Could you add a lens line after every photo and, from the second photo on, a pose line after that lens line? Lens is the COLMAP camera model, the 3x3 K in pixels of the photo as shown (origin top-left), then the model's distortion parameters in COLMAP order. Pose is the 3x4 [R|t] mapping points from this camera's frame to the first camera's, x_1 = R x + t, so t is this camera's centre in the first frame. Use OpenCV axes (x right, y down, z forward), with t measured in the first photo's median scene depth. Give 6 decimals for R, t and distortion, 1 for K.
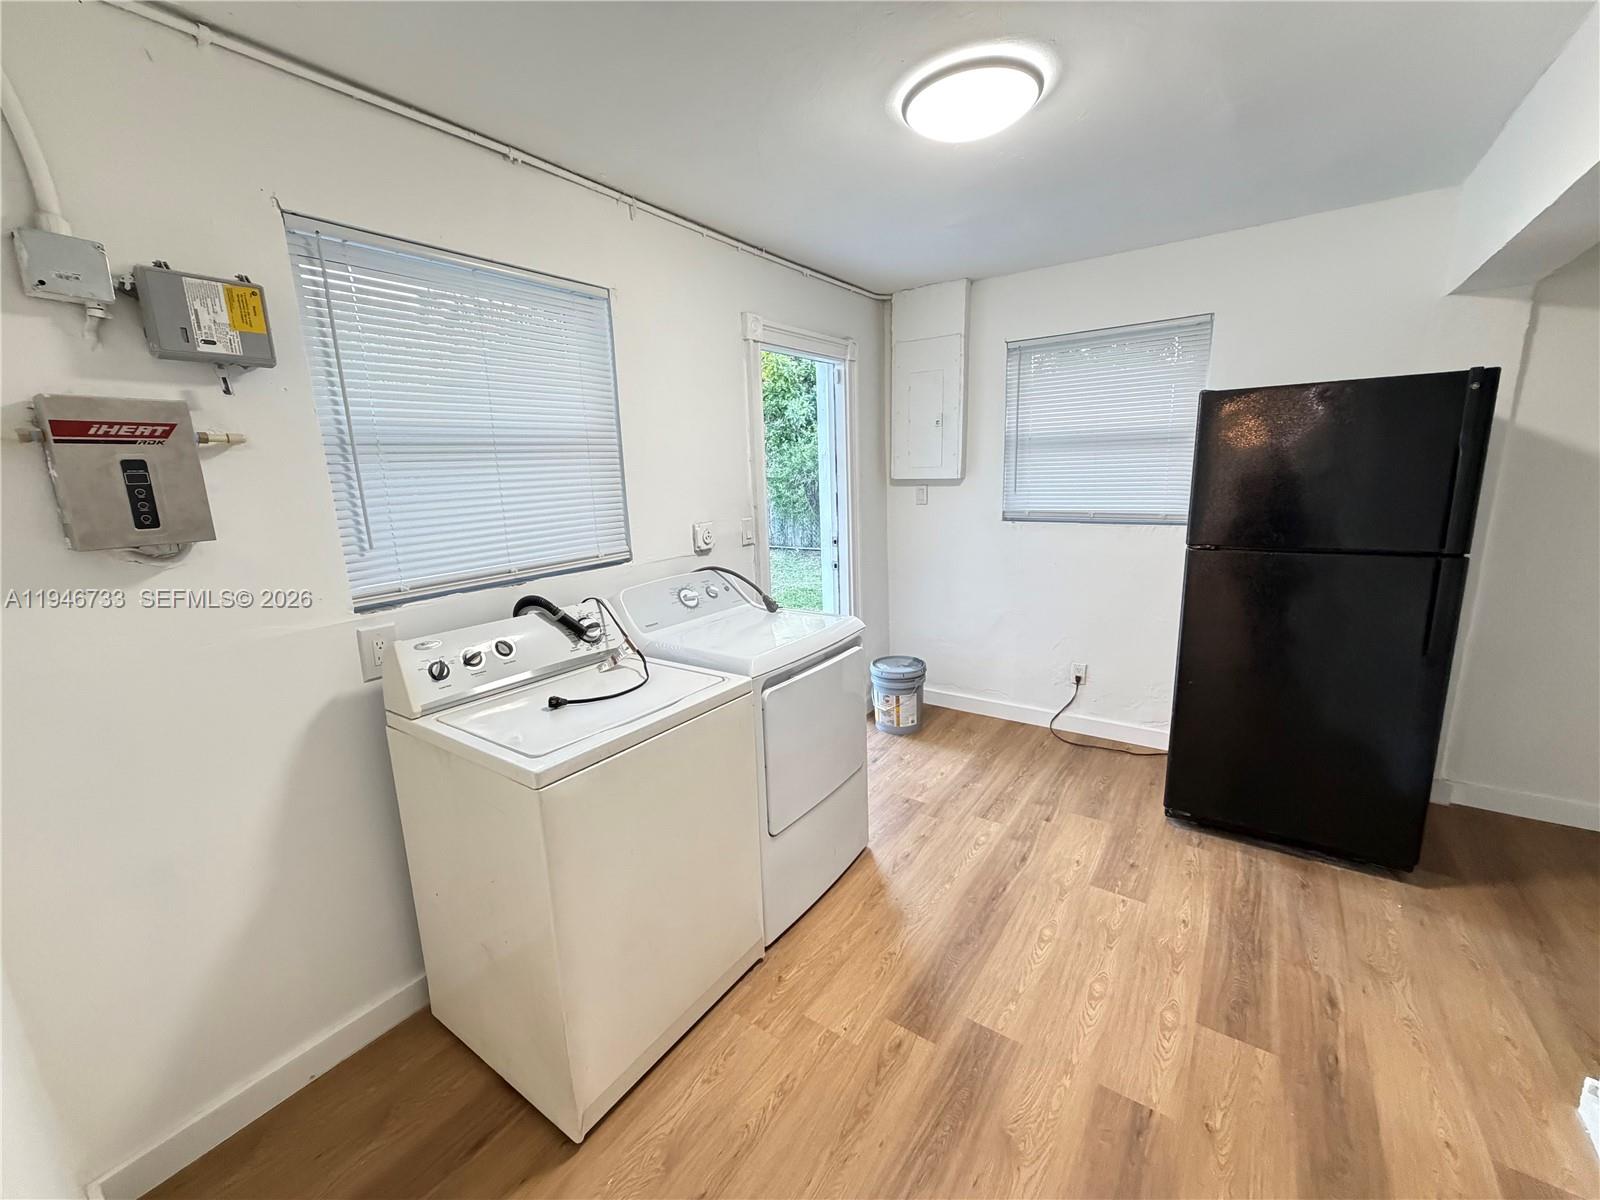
lens RADIAL K [[636.0, 0, 800.8], [0, 636.0, 592.0], [0, 0, 1]] dist [-0.000308, -0.000055]
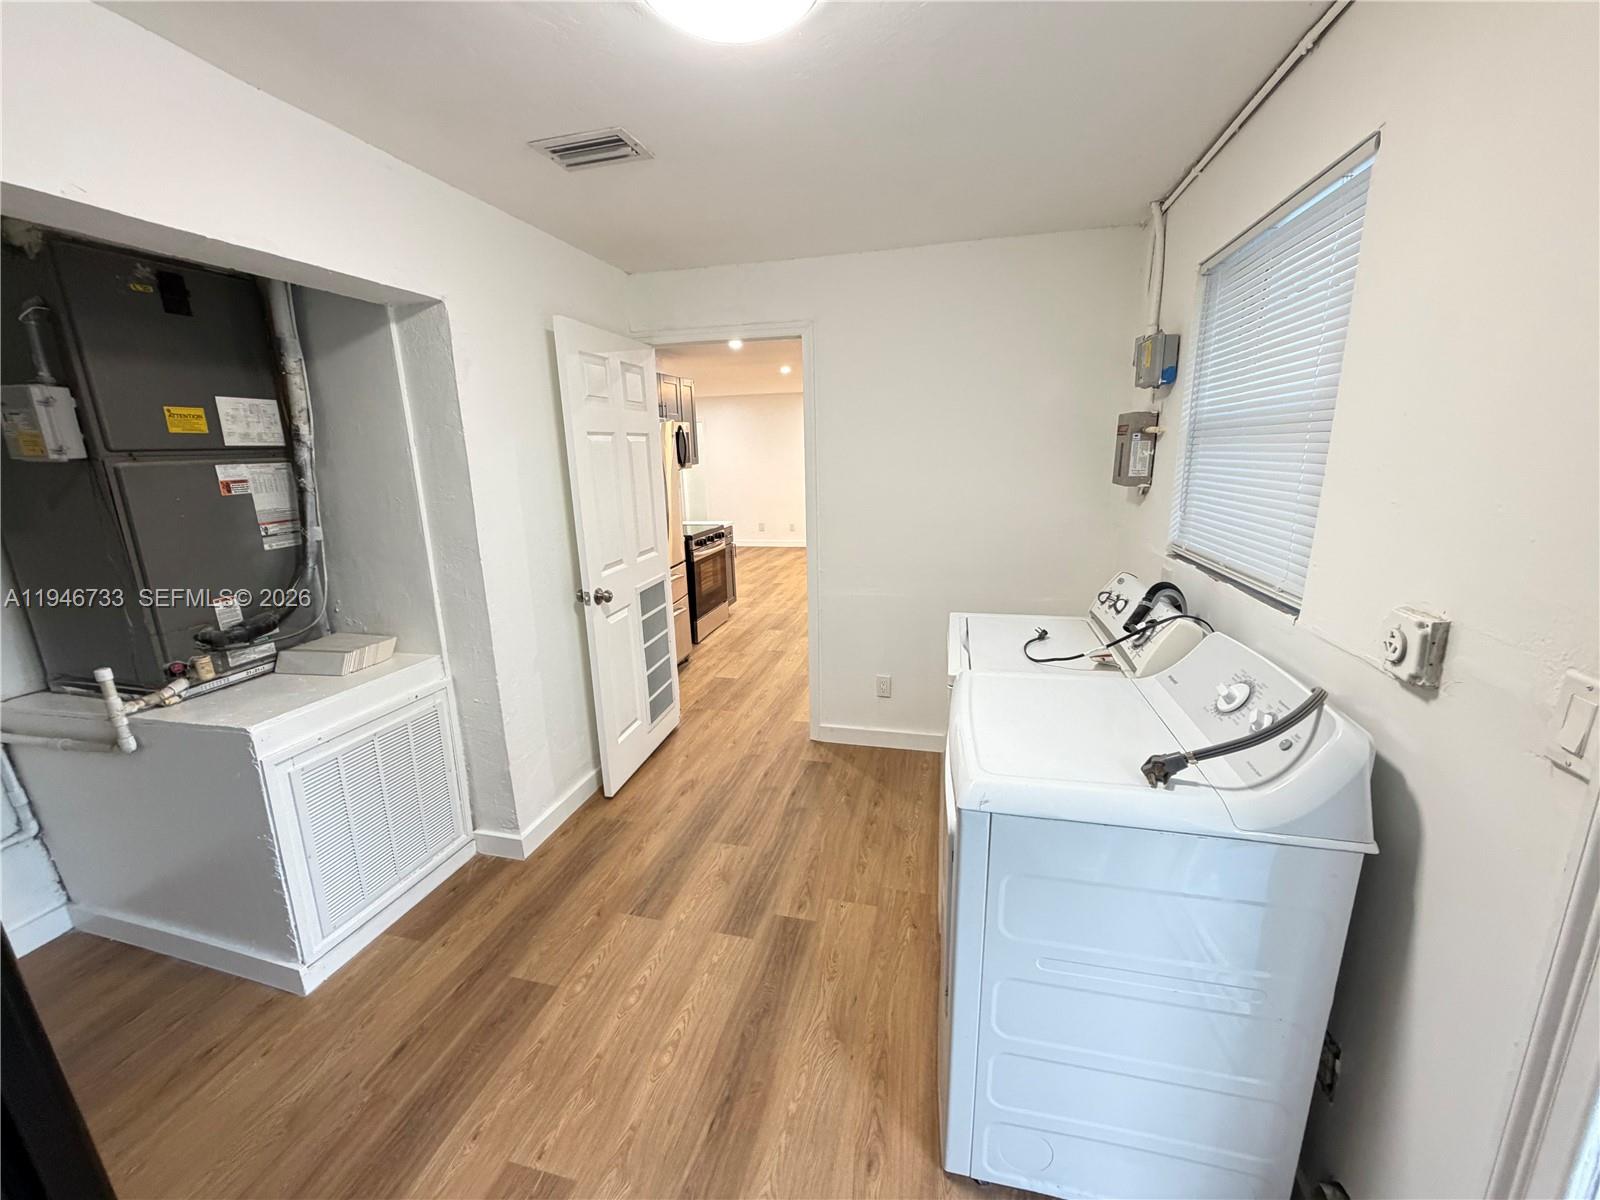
lens RADIAL K [[636.0, 0, 800.8], [0, 636.0, 592.0], [0, 0, 1]] dist [-0.000308, -0.000055]
pose [[-0.928228, 0.139310, -0.344942, 0.486935], [-0.014429, 0.913056, 0.407580, -0.409687], [0.371732, 0.383304, -0.845514, 1.750986]]
